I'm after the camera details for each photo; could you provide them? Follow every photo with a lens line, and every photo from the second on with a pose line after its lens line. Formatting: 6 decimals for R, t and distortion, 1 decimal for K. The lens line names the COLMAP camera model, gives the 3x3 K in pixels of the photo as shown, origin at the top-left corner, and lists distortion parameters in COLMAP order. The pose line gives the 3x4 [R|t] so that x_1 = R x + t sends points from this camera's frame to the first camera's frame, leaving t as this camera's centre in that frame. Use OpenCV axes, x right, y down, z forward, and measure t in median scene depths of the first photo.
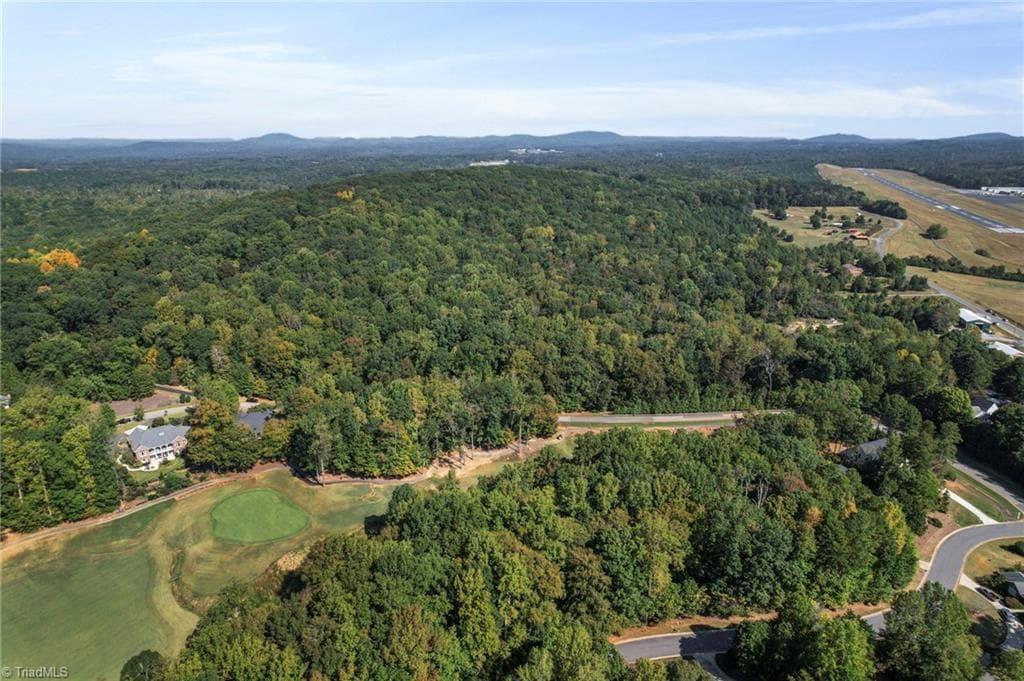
lens RADIAL K [[659.2, 0, 513.2], [0, 659.2, 351.2], [0, 0, 1]] dist [-0.073666, 0.067317]
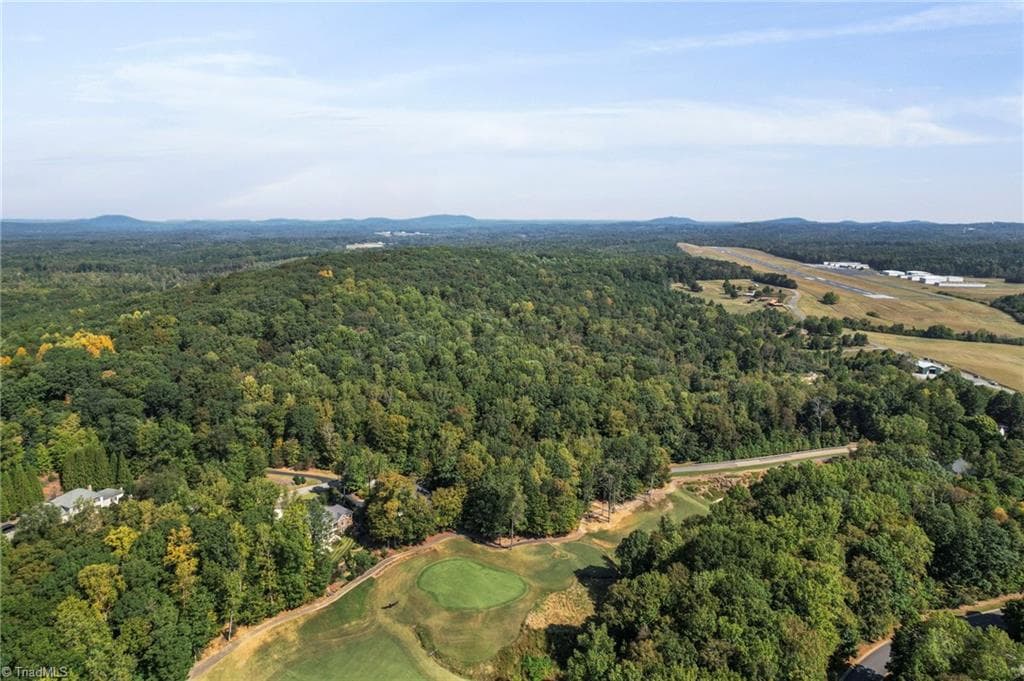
lens RADIAL K [[659.2, 0, 517.2], [0, 659.2, 348.7], [0, 0, 1]] dist [-0.073666, 0.067317]
pose [[0.974631, -0.037537, 0.220647, -0.358042], [0.064390, 0.991183, -0.115800, 0.012254], [-0.214354, 0.127070, 0.968455, -0.019691]]
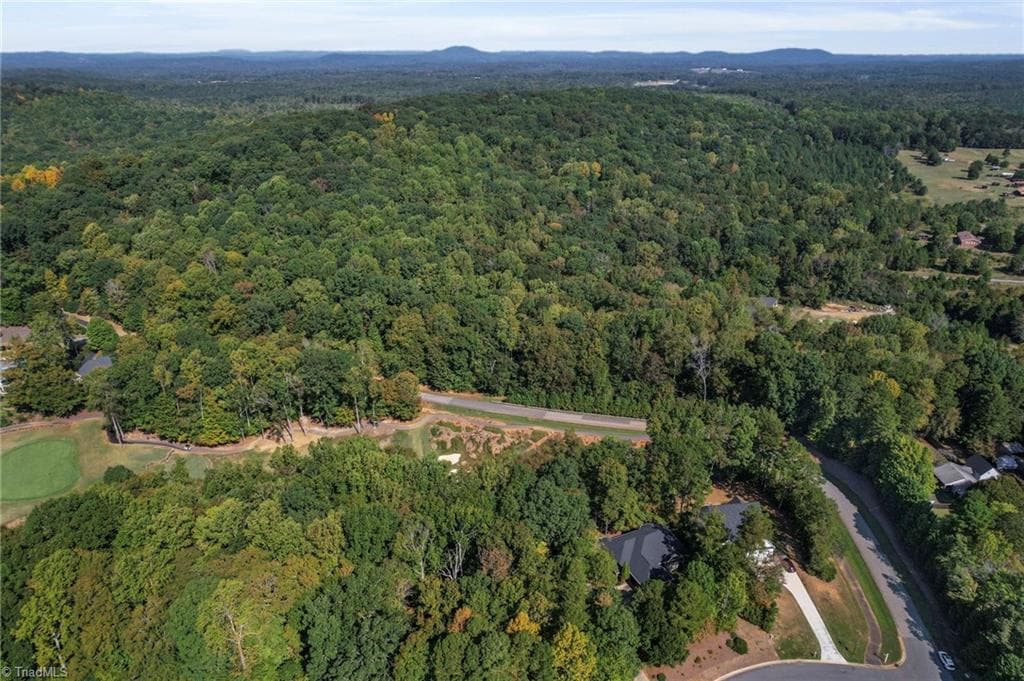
lens RADIAL K [[659.2, 0, 511.7], [0, 659.2, 371.4], [0, 0, 1]] dist [-0.073666, 0.067317]
pose [[0.963802, 0.122621, -0.236748, 0.334457], [-0.088430, 0.984719, 0.150026, -0.064544], [0.251526, -0.123659, 0.959918, 0.188297]]
